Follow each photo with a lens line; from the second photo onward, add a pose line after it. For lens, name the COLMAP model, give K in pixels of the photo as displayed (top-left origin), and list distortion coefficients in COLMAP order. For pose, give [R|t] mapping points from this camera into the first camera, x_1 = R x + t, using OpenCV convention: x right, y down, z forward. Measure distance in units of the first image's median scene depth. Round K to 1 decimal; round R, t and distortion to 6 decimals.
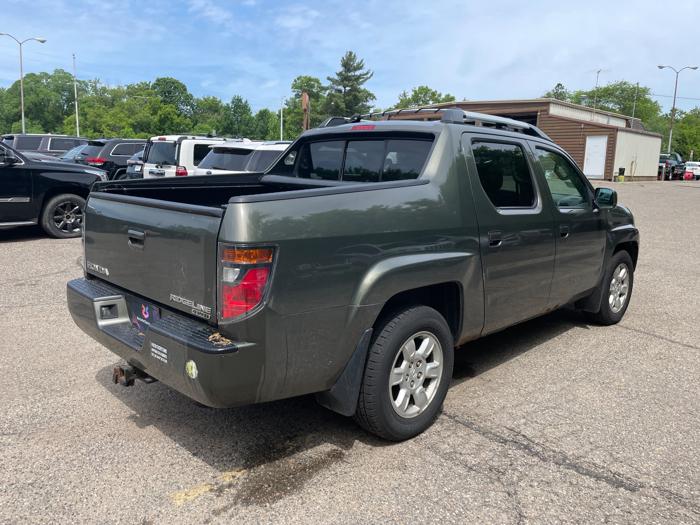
lens RADIAL K [[535.7, 0, 350.5], [0, 535.7, 251.4], [0, 0, 1]] dist [0.081834, -0.112674]
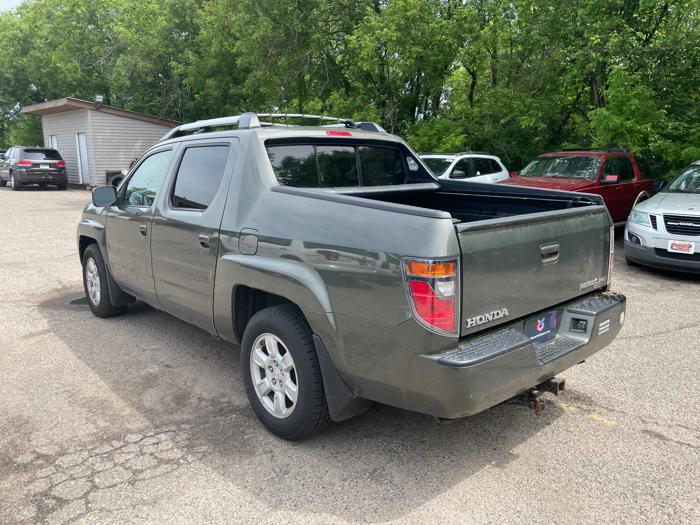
lens RADIAL K [[535.7, 0, 350.5], [0, 535.7, 251.4], [0, 0, 1]] dist [0.081834, -0.112674]
pose [[0.064515, -0.193907, 0.978896, -0.139152], [0.165170, 0.969485, 0.181157, -0.026724], [-0.984153, 0.149997, 0.094574, 0.126070]]
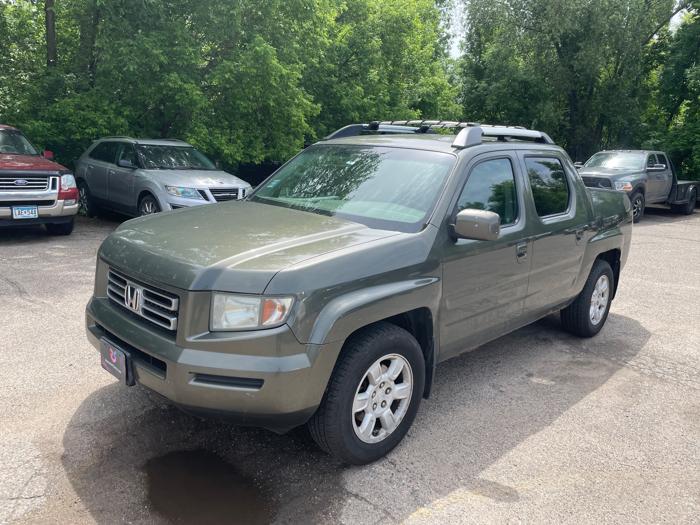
lens RADIAL K [[535.7, 0, 350.5], [0, 535.7, 251.4], [0, 0, 1]] dist [0.081834, -0.112674]
pose [[-0.996734, -0.075831, -0.027767, 0.054613], [-0.080751, 0.932672, 0.351571, -0.058926], [-0.000763, 0.352665, -0.935749, 0.324401]]
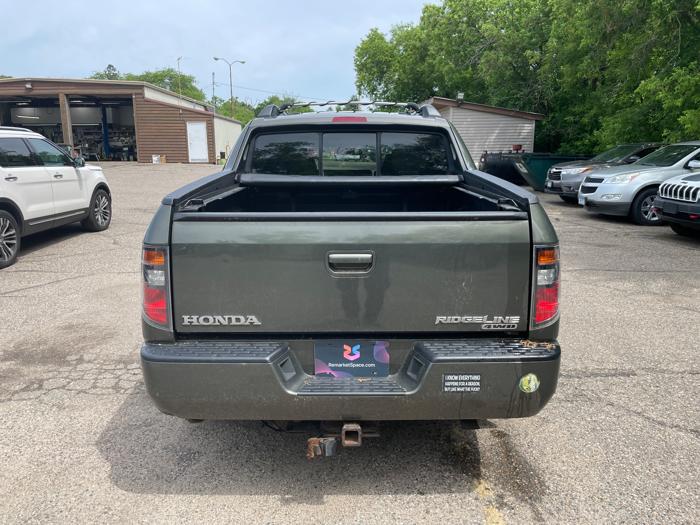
lens RADIAL K [[535.7, 0, 350.5], [0, 535.7, 251.4], [0, 0, 1]] dist [0.081834, -0.112674]
pose [[0.710441, -0.151649, 0.687224, -0.092462], [0.131461, 0.987916, 0.082100, -0.010449], [-0.691370, 0.032016, 0.721791, 0.043176]]
